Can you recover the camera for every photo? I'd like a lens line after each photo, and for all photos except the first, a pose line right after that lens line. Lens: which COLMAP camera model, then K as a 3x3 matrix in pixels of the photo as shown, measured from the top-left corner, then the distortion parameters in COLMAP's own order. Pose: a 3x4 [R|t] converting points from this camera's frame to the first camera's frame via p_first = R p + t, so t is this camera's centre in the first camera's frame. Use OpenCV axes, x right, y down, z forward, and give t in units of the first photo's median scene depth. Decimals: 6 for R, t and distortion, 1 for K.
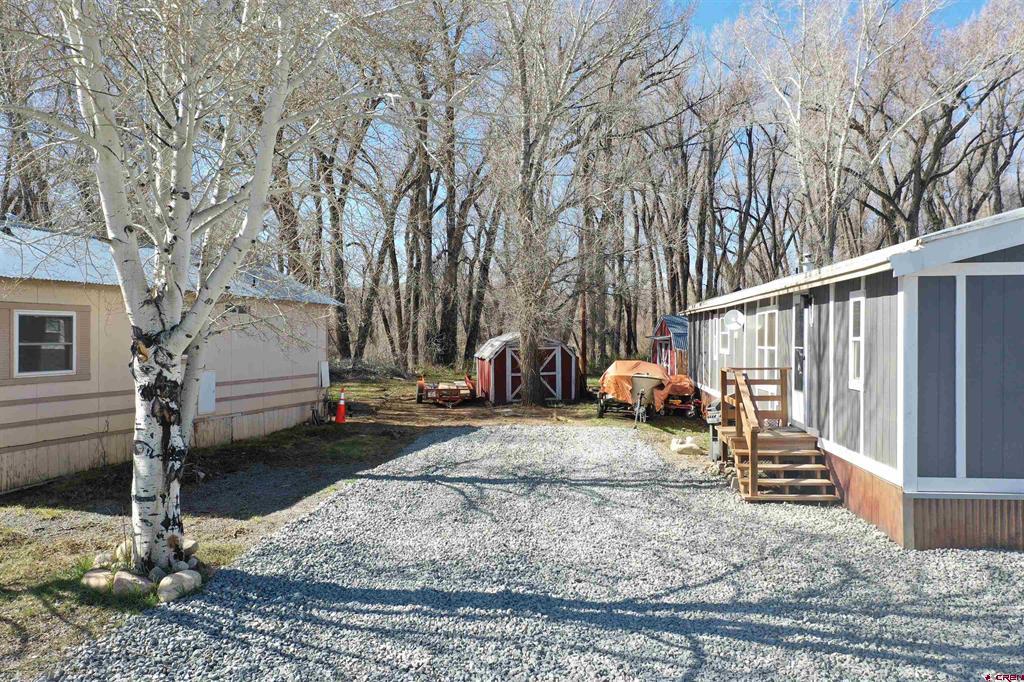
lens RADIAL K [[829.6, 0, 512.0], [0, 829.6, 341.0], [0, 0, 1]] dist [0.005693, 0.009517]
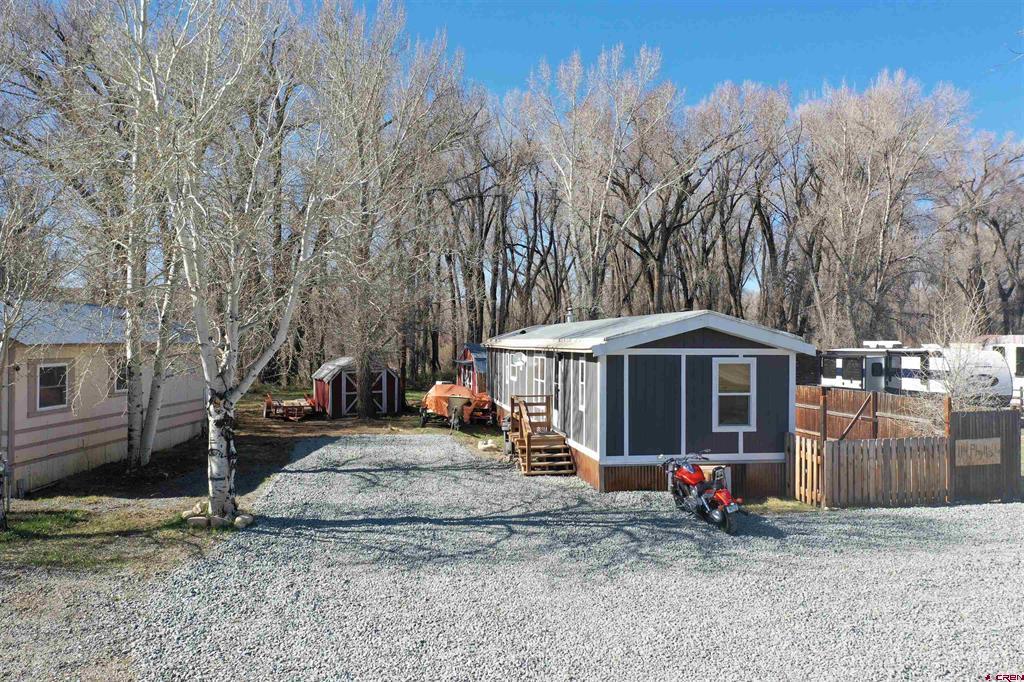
lens RADIAL K [[829.6, 0, 512.0], [0, 829.6, 341.0], [0, 0, 1]] dist [0.005693, 0.009517]
pose [[0.969870, 0.001305, 0.243620, -0.108791], [0.000370, 0.999977, -0.006830, -0.049828], [-0.243624, 0.006714, 0.969847, -0.443598]]
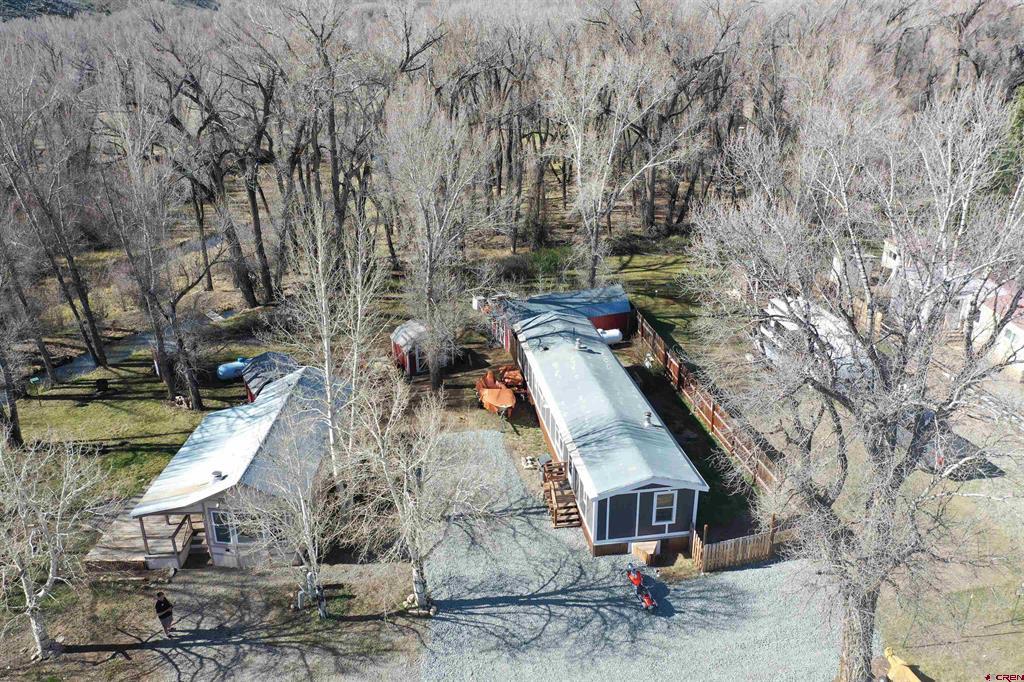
lens RADIAL K [[829.6, 0, 512.0], [0, 829.6, 341.0], [0, 0, 1]] dist [0.005693, 0.009517]
pose [[0.970129, -0.102064, 0.220075, -0.337168], [0.012533, 0.927063, 0.374696, -1.109756], [-0.242266, -0.360745, 0.900650, -1.060691]]
